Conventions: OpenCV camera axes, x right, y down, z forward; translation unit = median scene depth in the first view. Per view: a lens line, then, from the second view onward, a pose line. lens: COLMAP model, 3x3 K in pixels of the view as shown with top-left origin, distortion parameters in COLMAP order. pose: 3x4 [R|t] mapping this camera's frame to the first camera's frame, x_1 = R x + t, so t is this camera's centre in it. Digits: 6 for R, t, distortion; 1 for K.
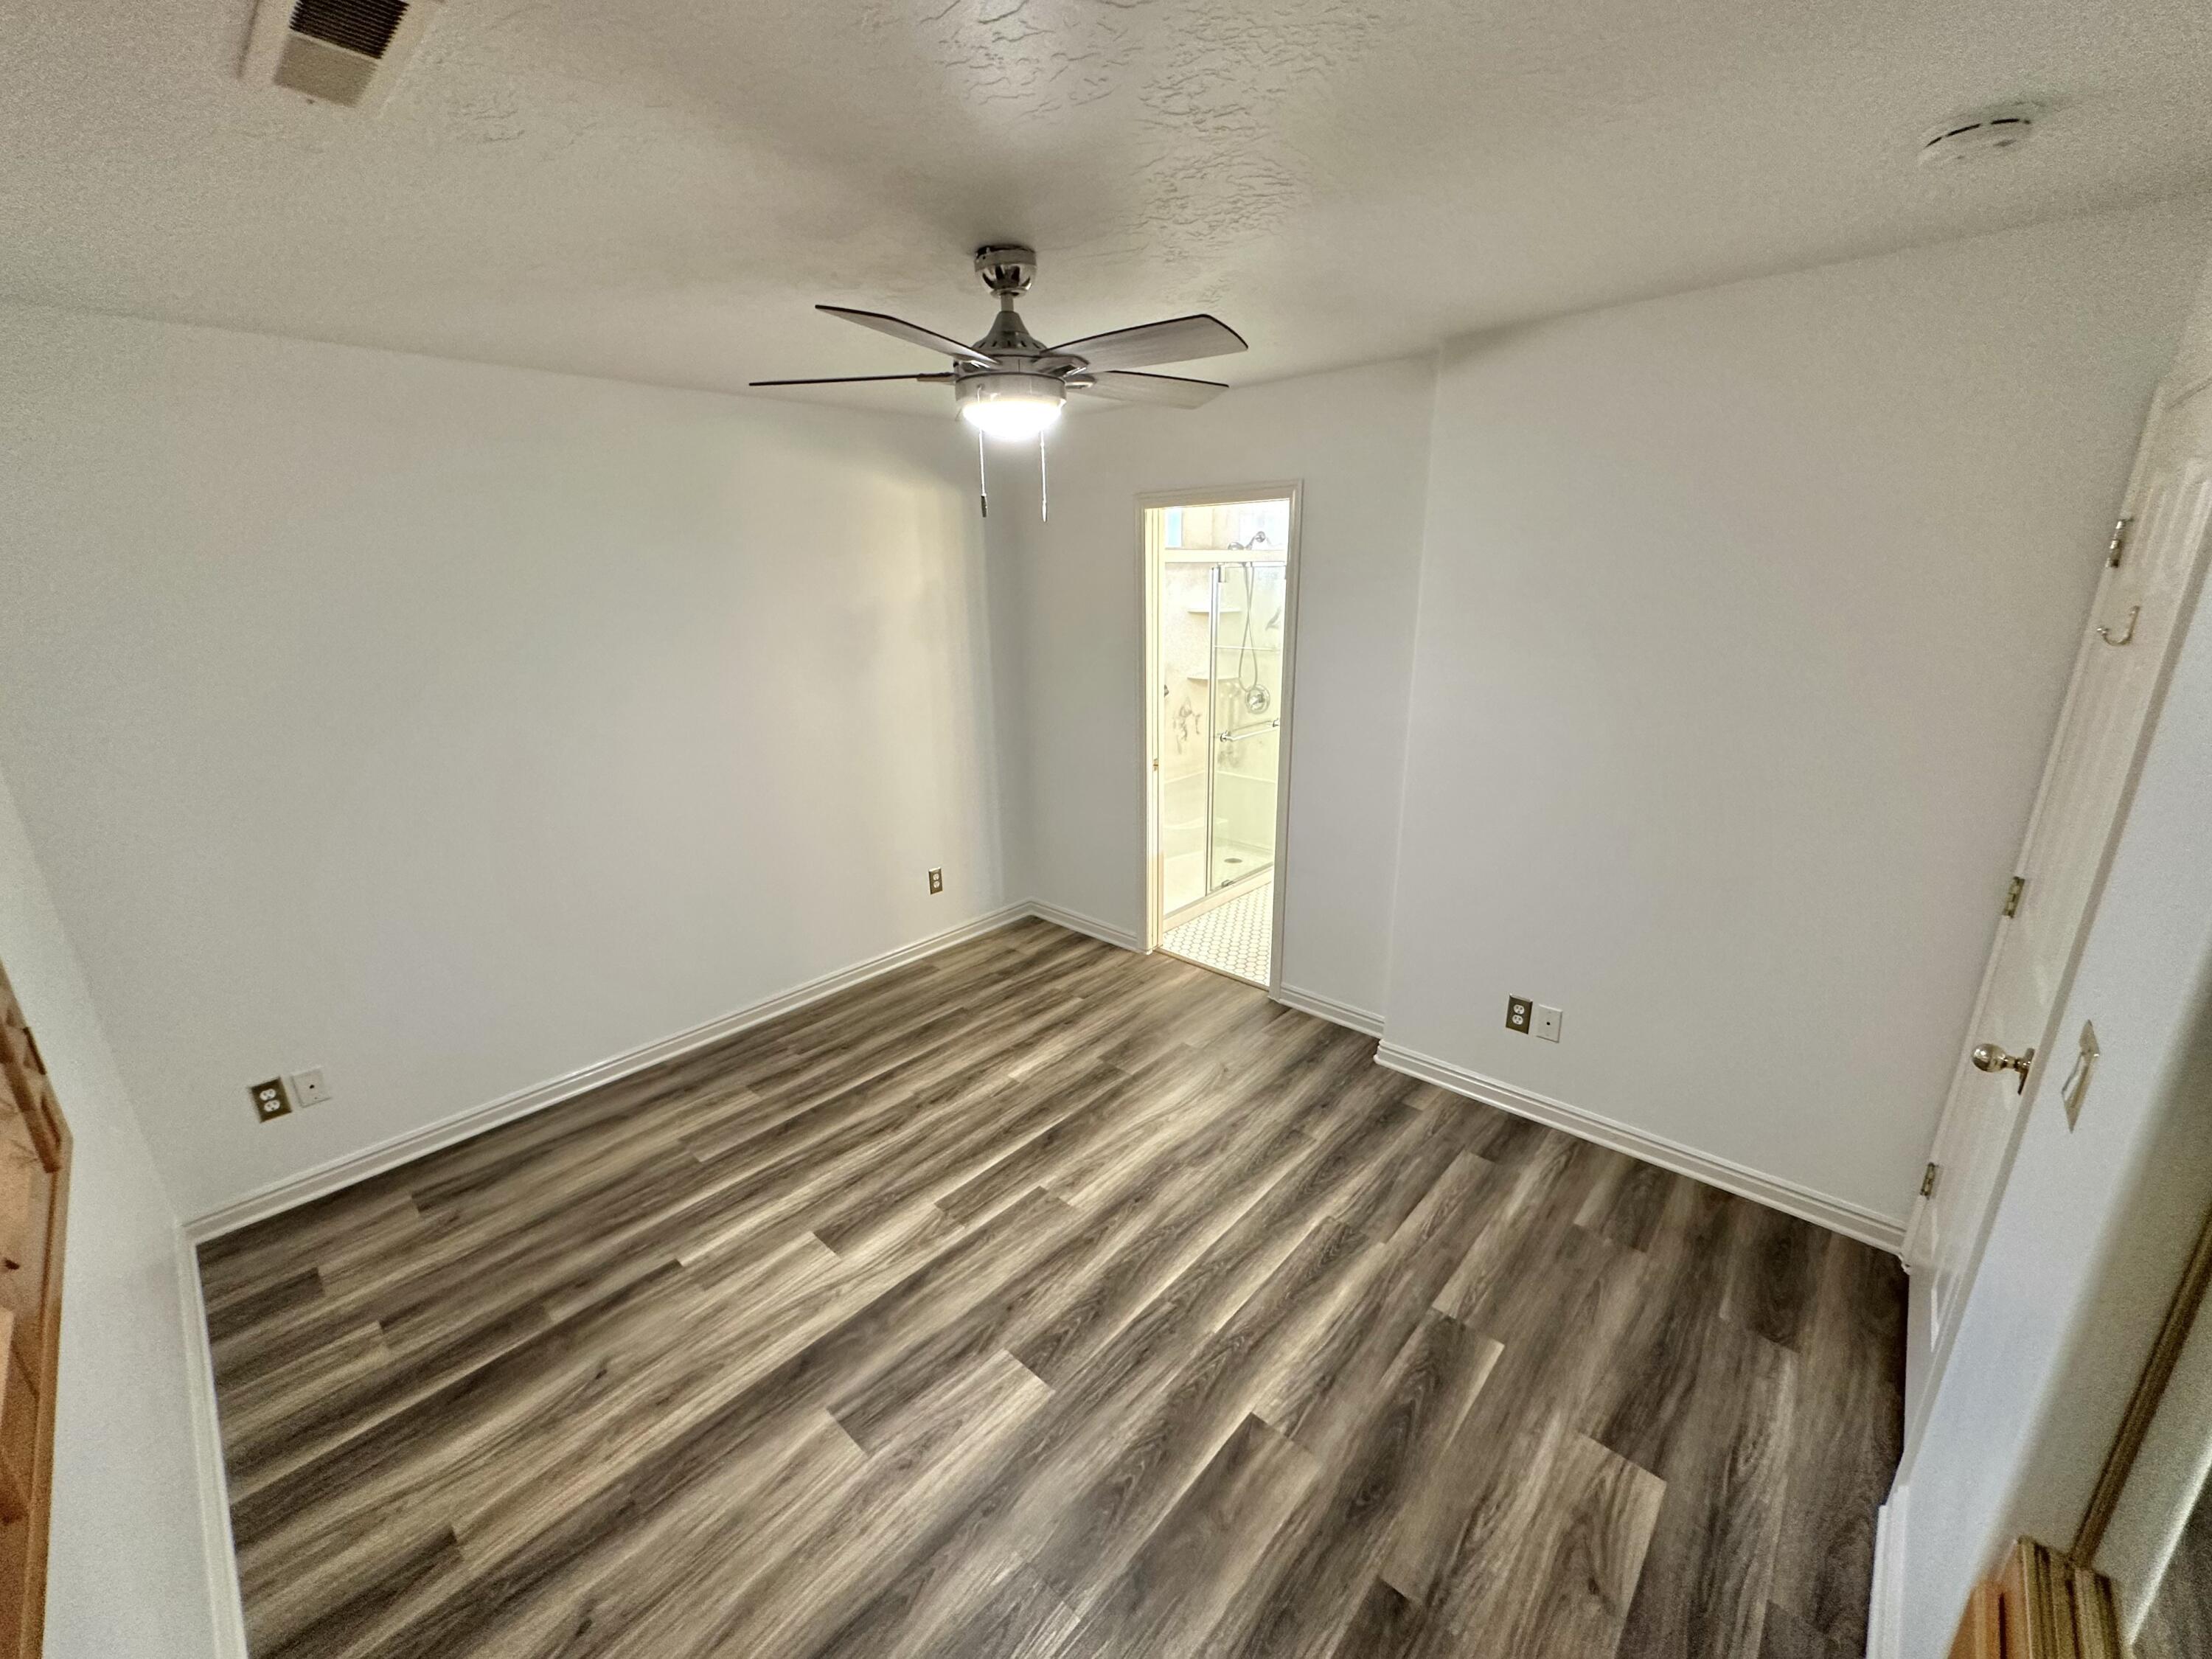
lens RADIAL K [[883.3, 0, 1109.2], [0, 883.3, 817.7], [0, 0, 1]] dist [-0.002075, 0.000793]
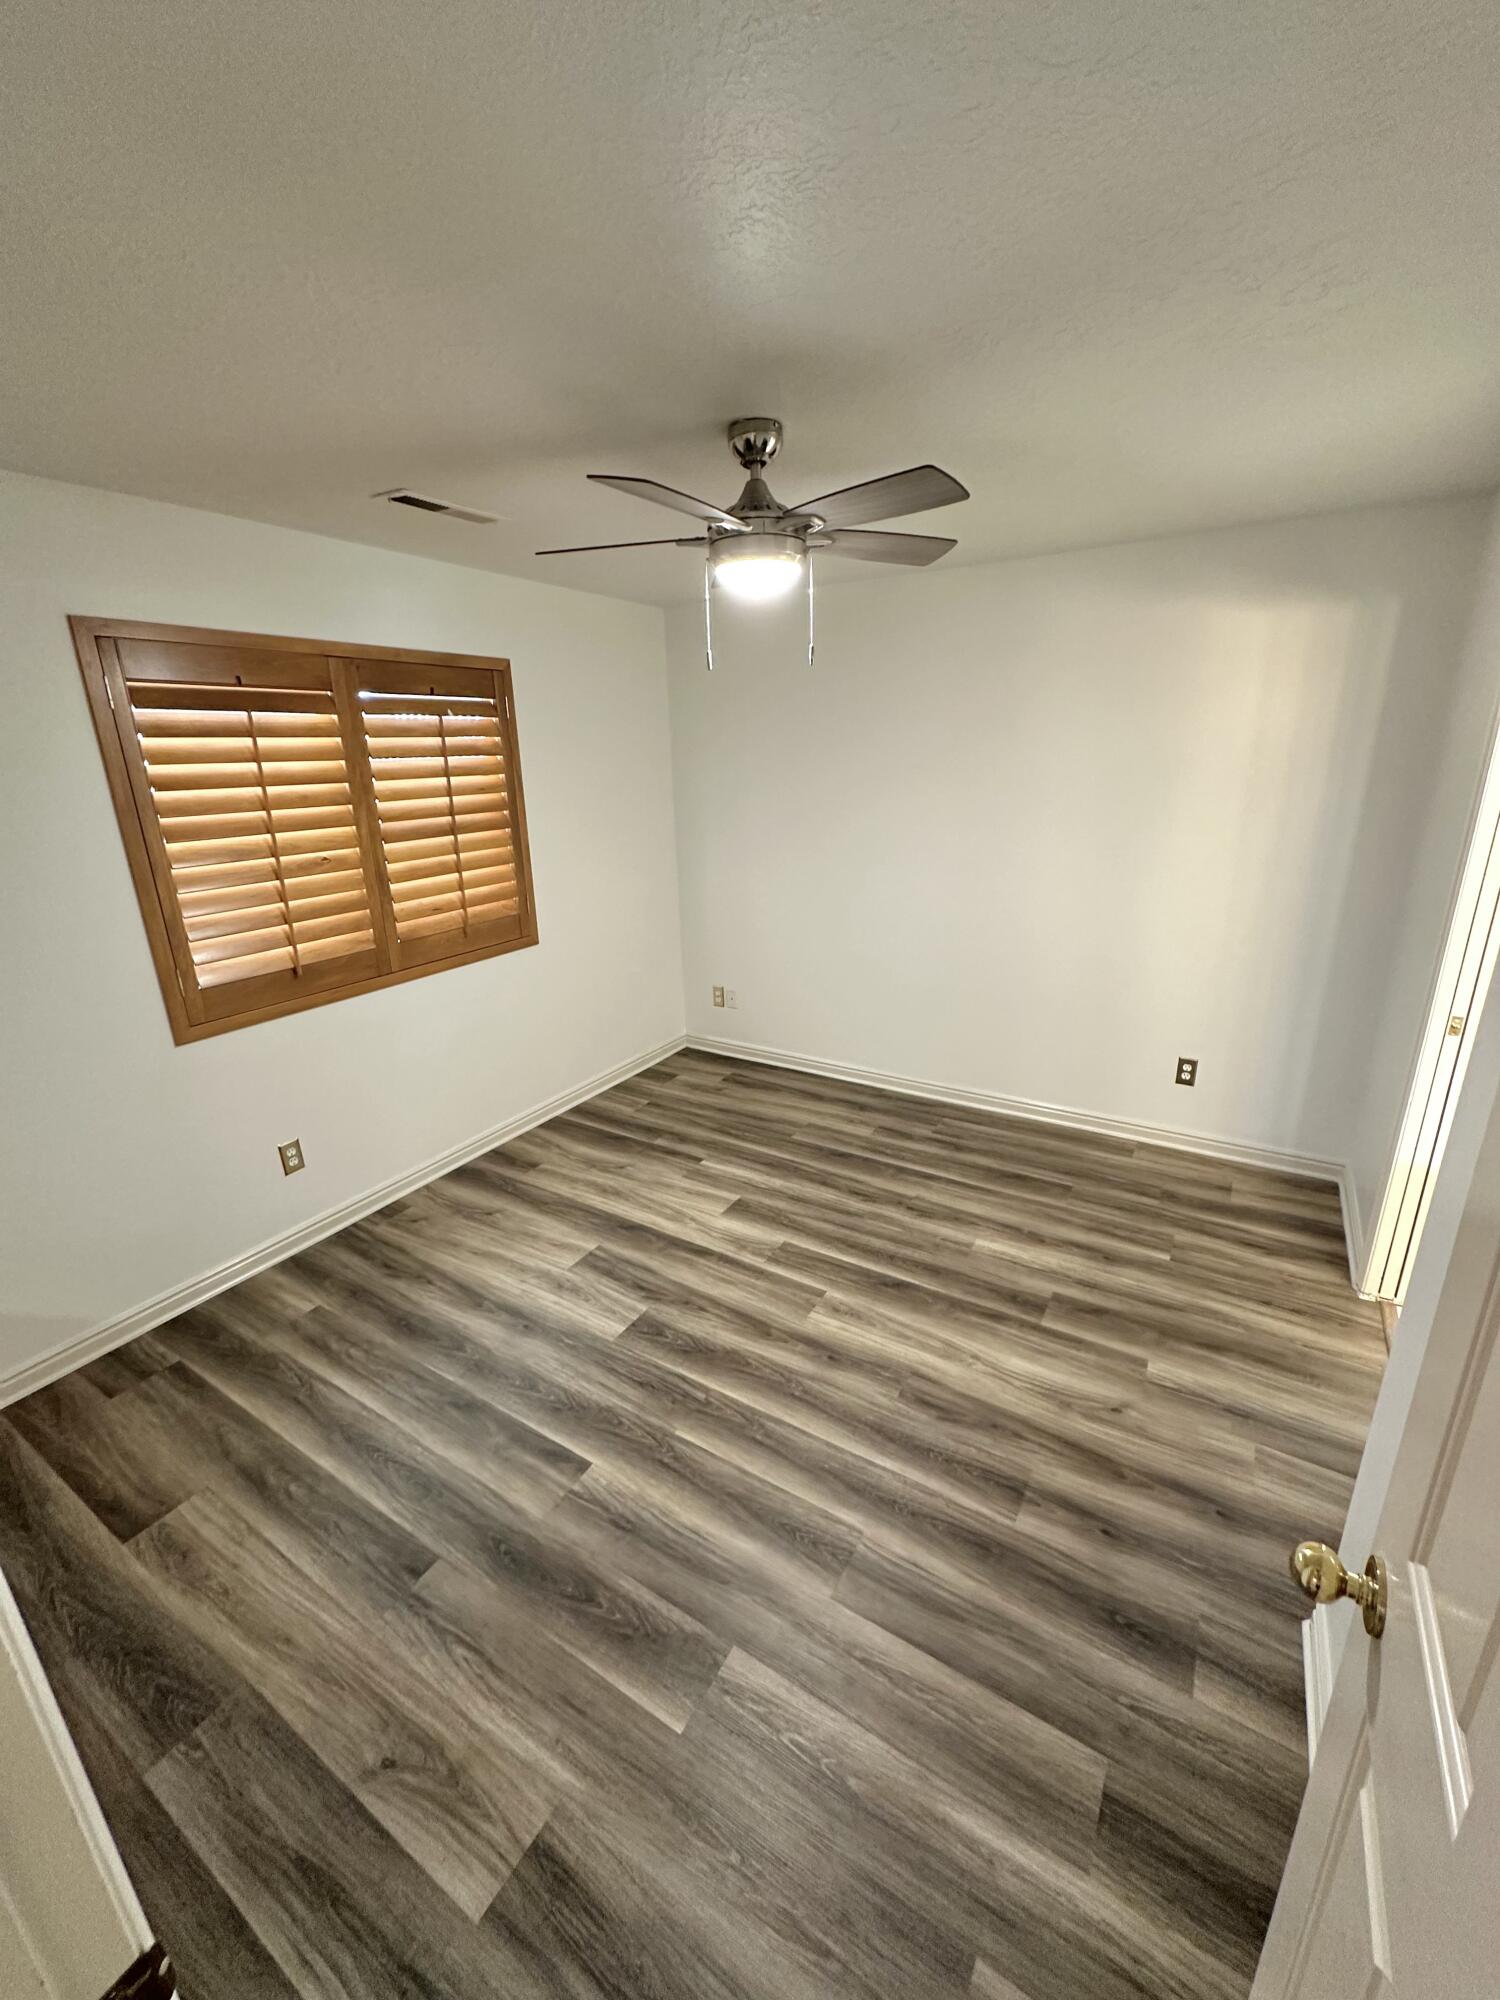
lens RADIAL K [[798.6, 0, 753.7], [0, 798.6, 1008.5], [0, 0, 1]] dist [-0.002075, 0.000793]
pose [[0.183871, 0.314997, -0.931111, 0.798121], [-0.249979, 0.931102, 0.265629, -0.162554], [0.950632, 0.183917, 0.249945, 0.682929]]
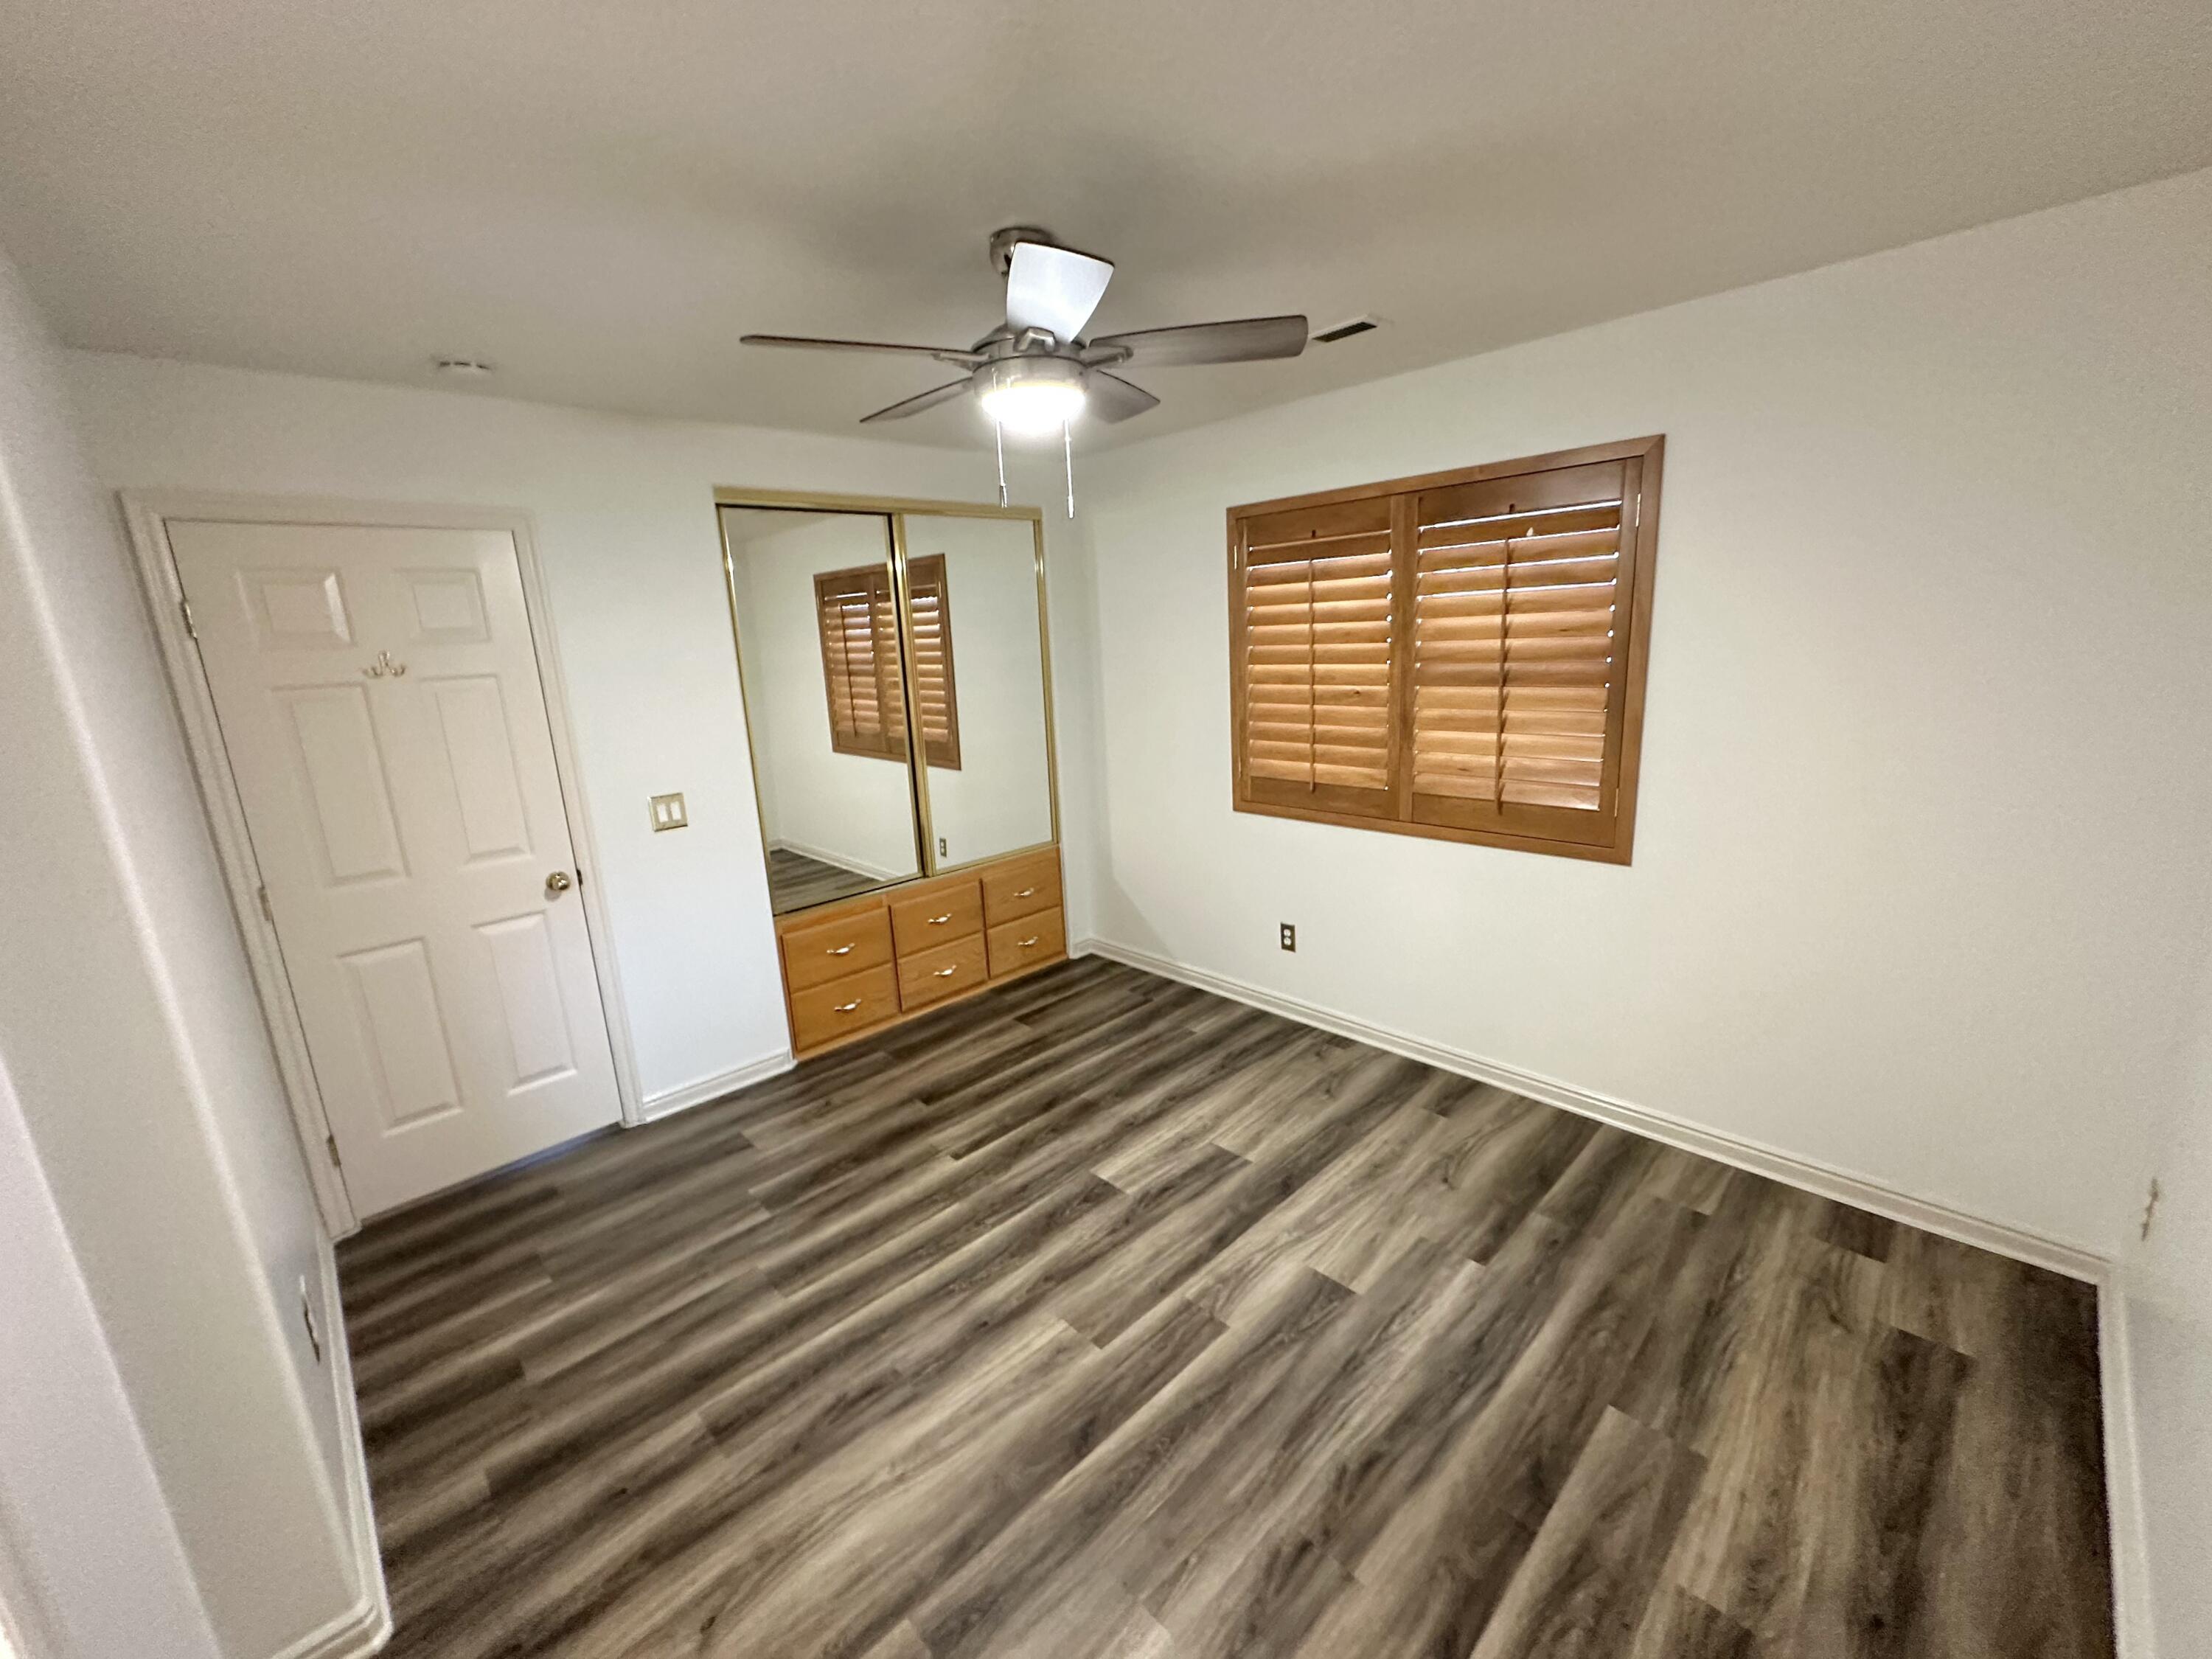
lens RADIAL K [[883.3, 0, 1100.0], [0, 883.3, 838.4], [0, 0, 1]] dist [-0.002075, 0.000793]
pose [[-0.994662, 0.050920, 0.089749, -0.192052], [0.088494, 0.868267, 0.488141, -0.398839], [-0.053070, 0.493478, -0.868138, 1.638280]]
